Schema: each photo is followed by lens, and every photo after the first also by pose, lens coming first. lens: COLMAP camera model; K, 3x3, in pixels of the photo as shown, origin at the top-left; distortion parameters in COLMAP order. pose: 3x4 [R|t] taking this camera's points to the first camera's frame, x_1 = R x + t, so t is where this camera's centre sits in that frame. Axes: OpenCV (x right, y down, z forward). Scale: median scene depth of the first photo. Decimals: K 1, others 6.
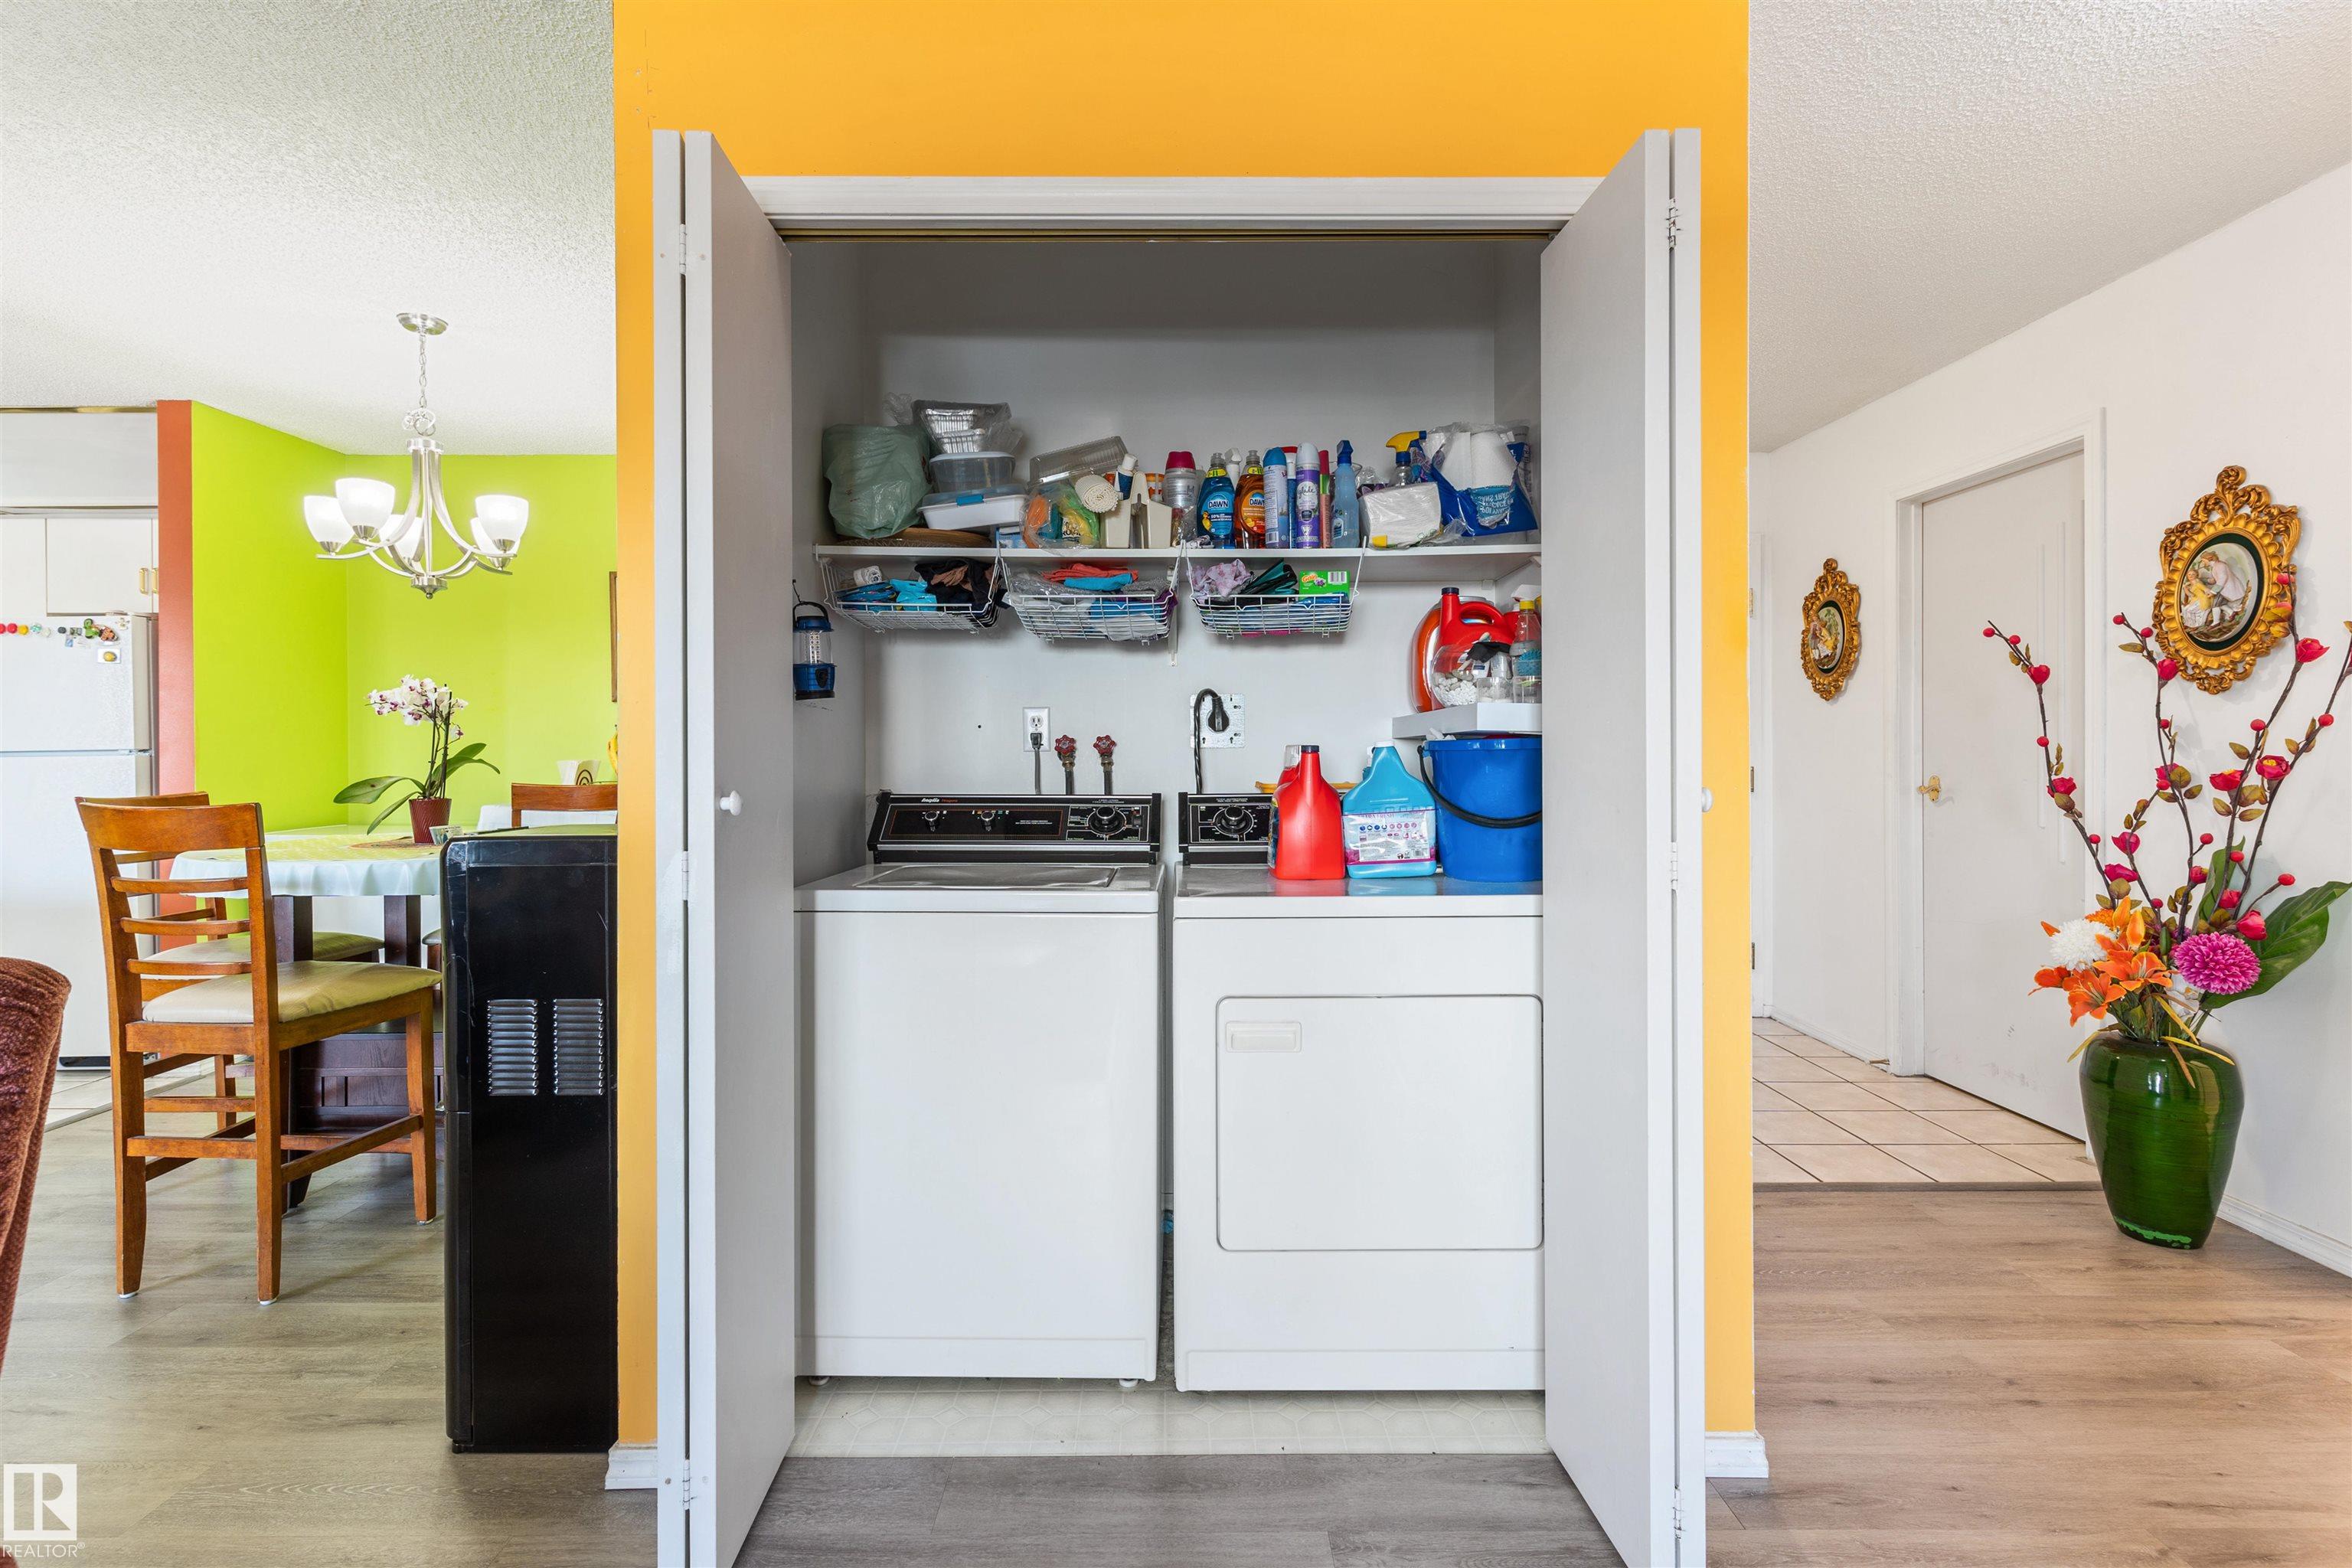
lens RADIAL K [[1137.0, 0, 1174.2], [0, 1137.0, 761.0], [0, 0, 1]] dist [0.001230, 0.000851]
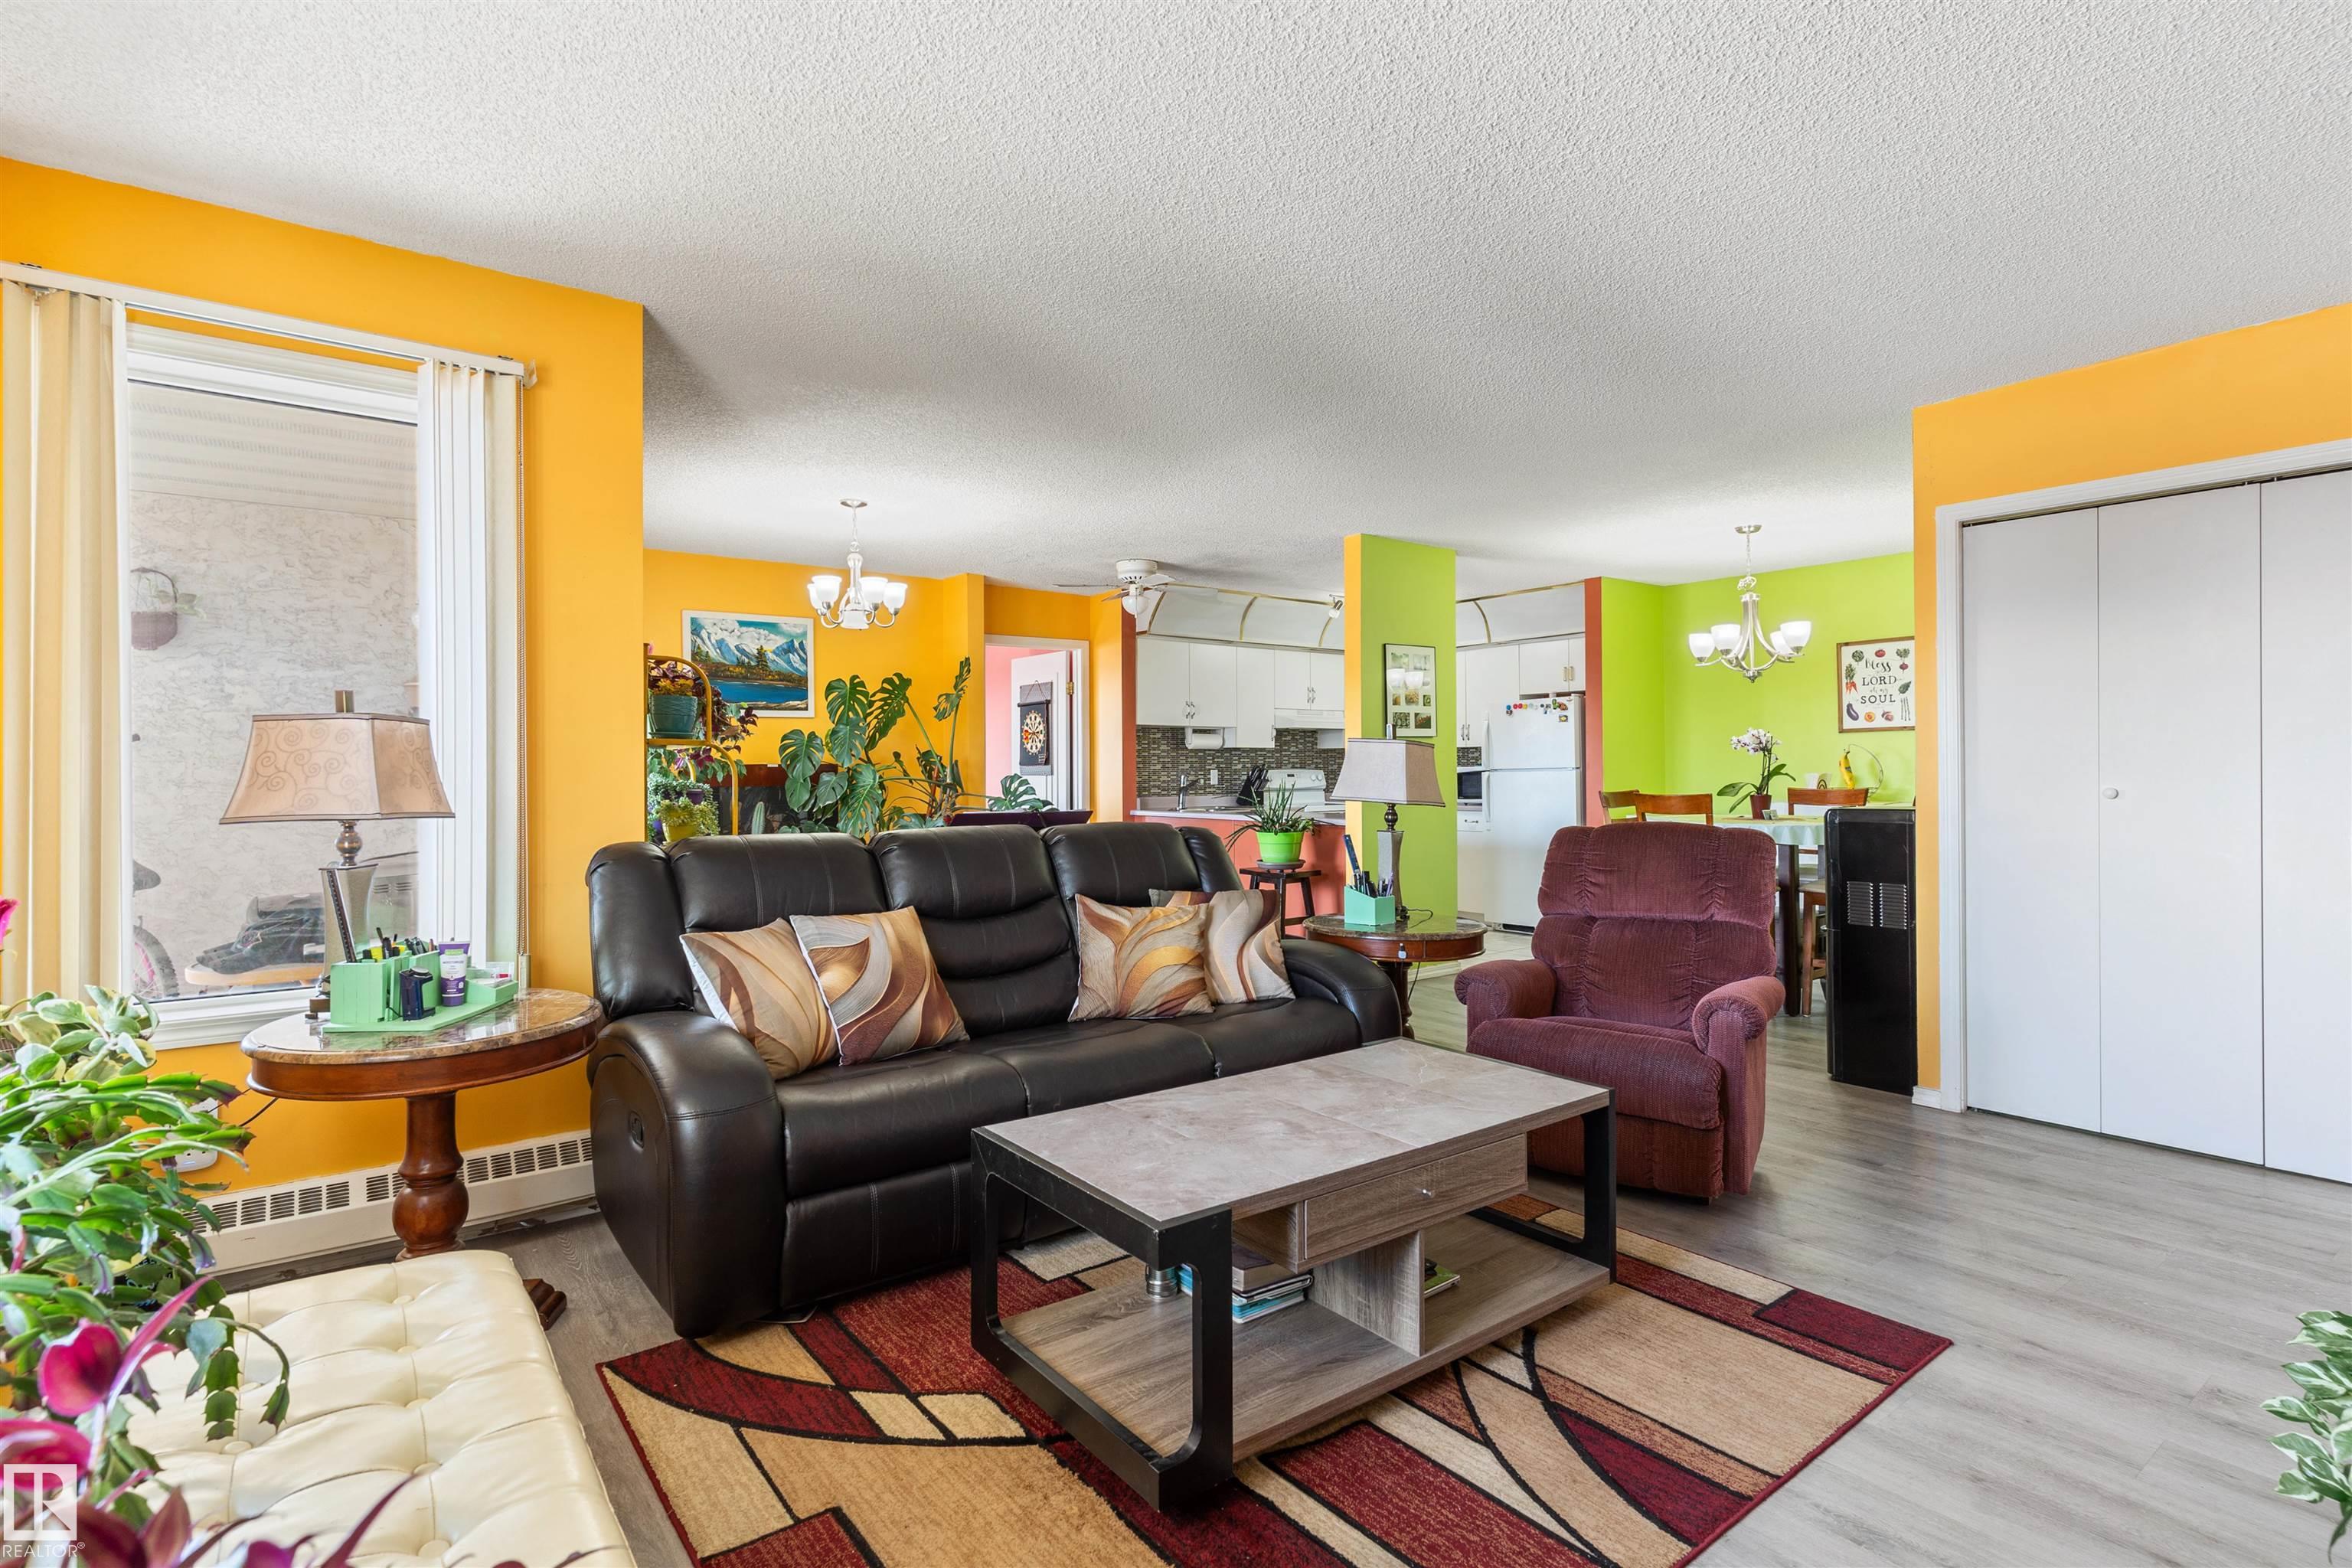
lens RADIAL K [[1137.0, 0, 1174.2], [0, 1137.0, 761.0], [0, 0, 1]] dist [0.001230, 0.000851]
pose [[0.605334, -0.008684, -0.795924, 0.240060], [0.001548, 0.999951, -0.009733, -0.004887], [0.795970, 0.004660, 0.605318, -0.900929]]
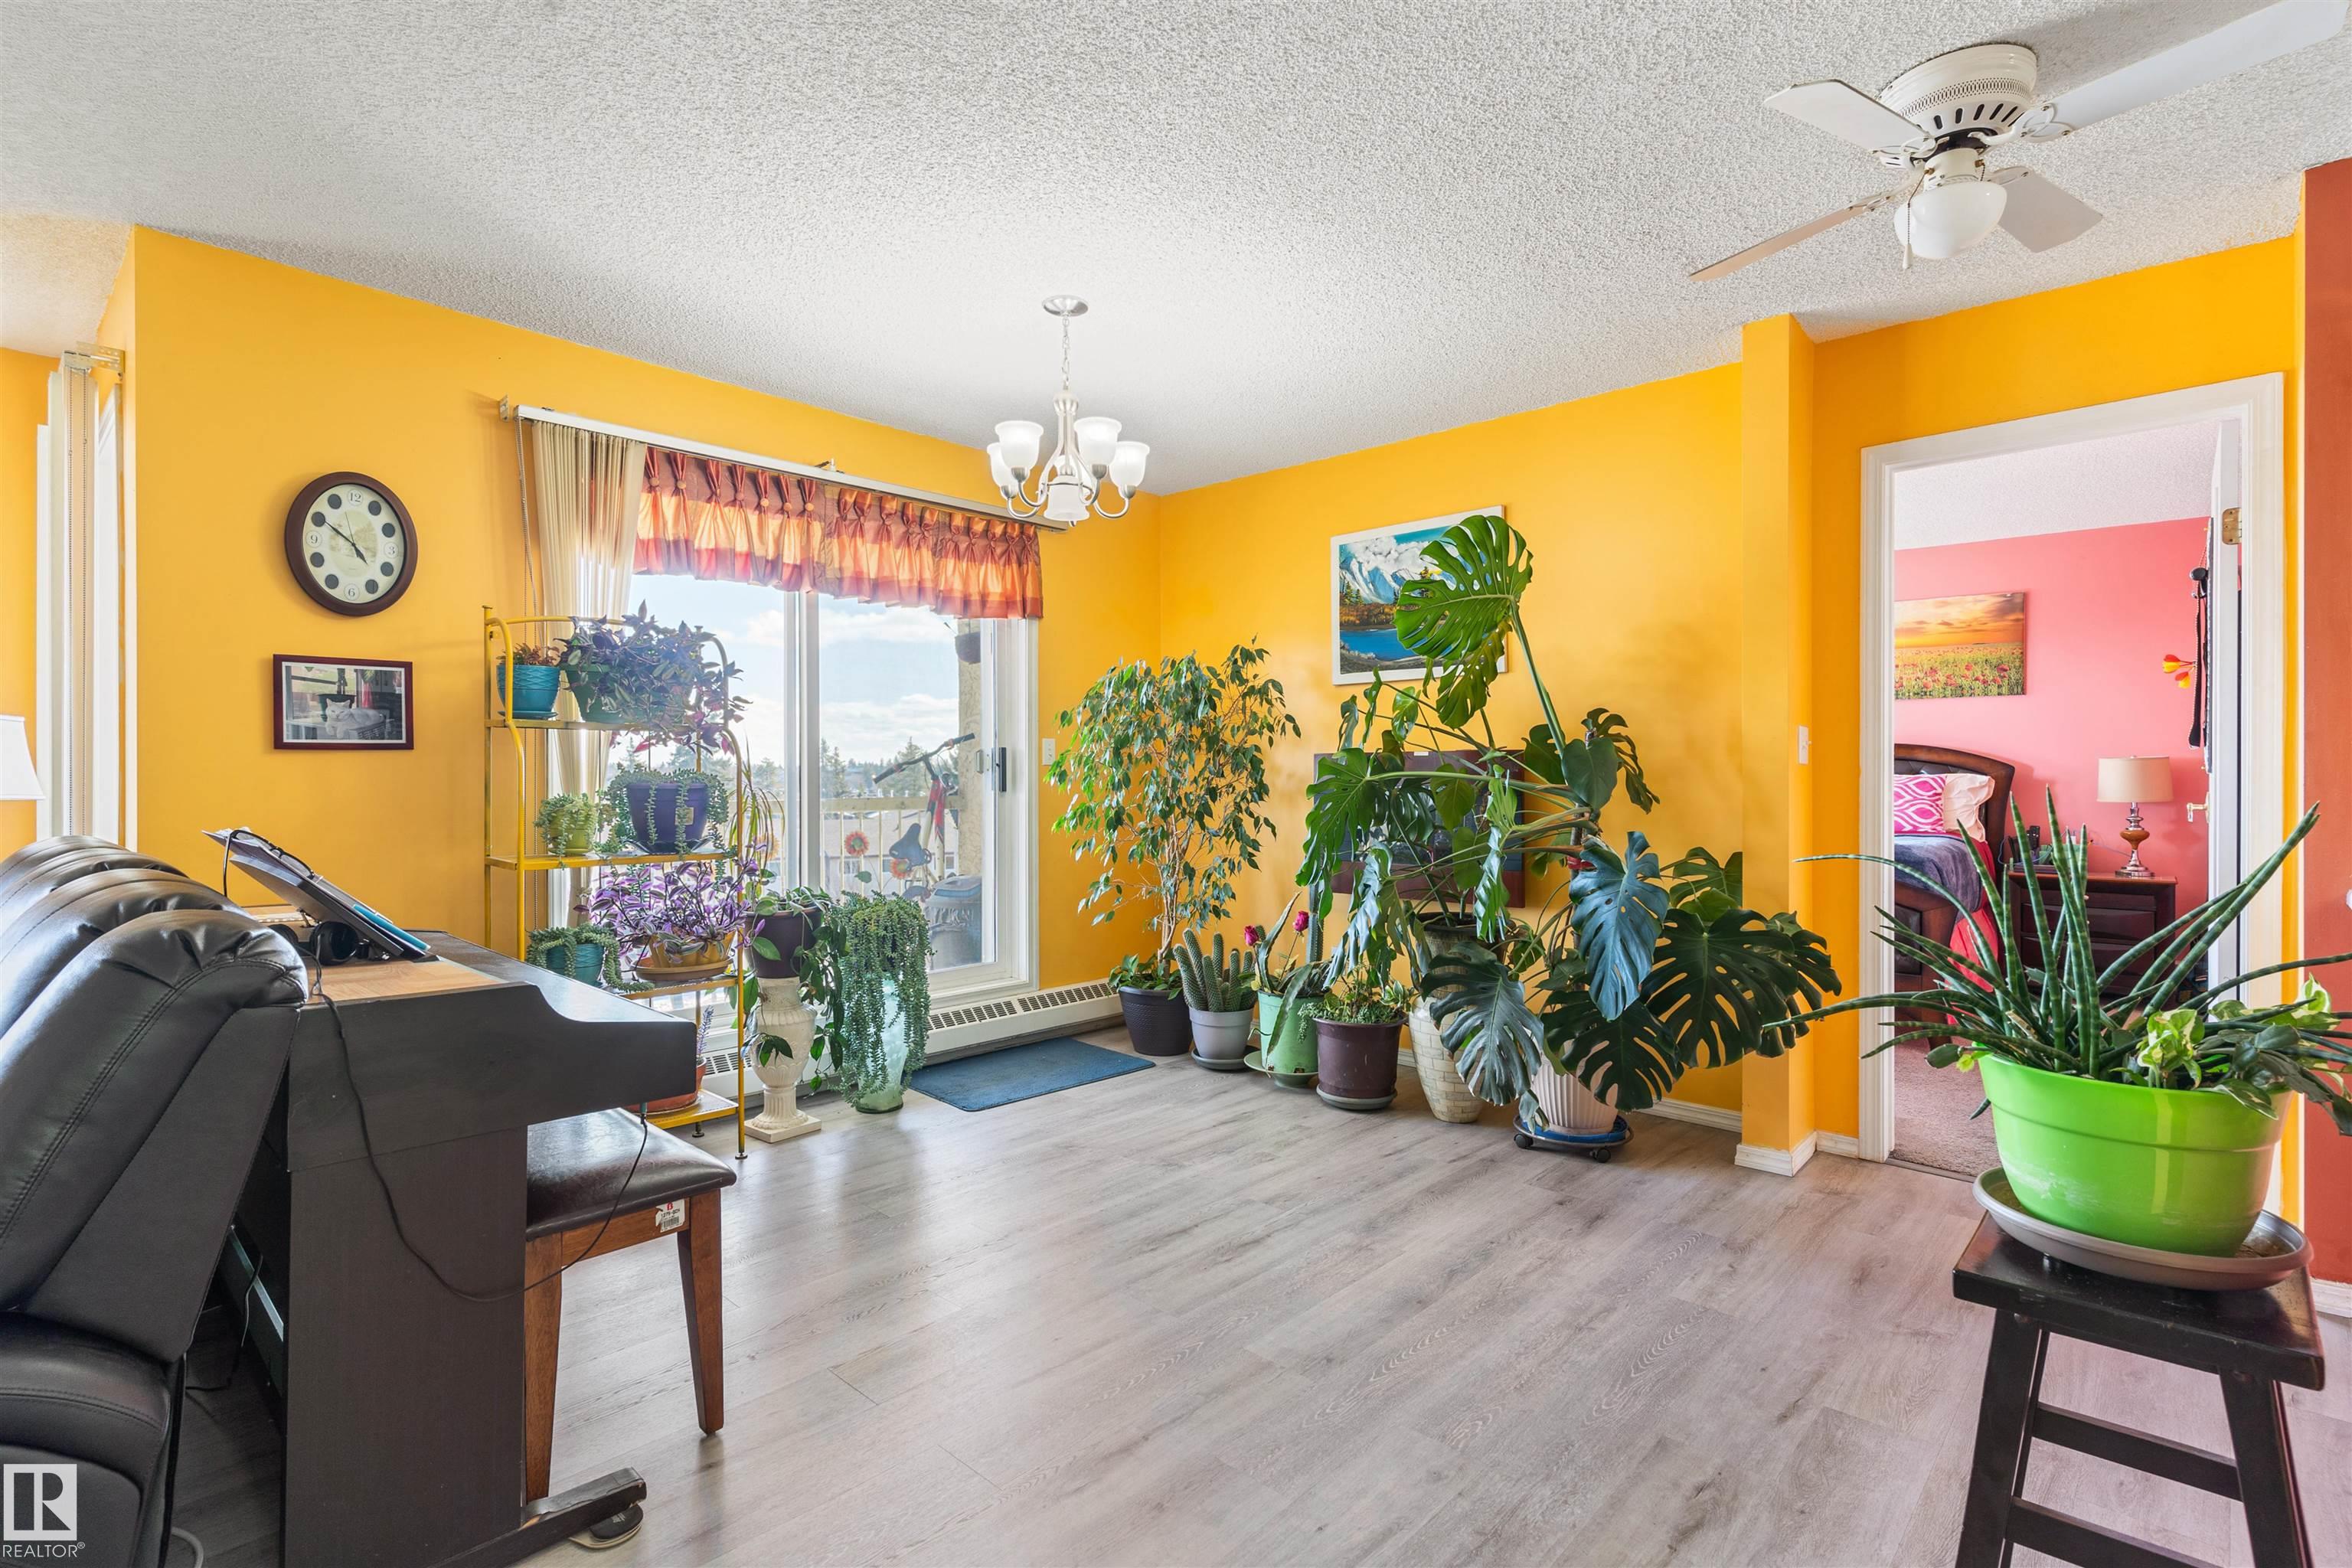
lens RADIAL K [[1123.9, 0, 1173.3], [0, 1123.9, 778.6], [0, 0, 1]] dist [0.002838, 0.000851]
pose [[-0.685429, 0.005464, -0.728119, -0.792771], [-0.002114, 0.999953, 0.009493, -0.000185], [0.728136, 0.008046, -0.685385, 0.575965]]
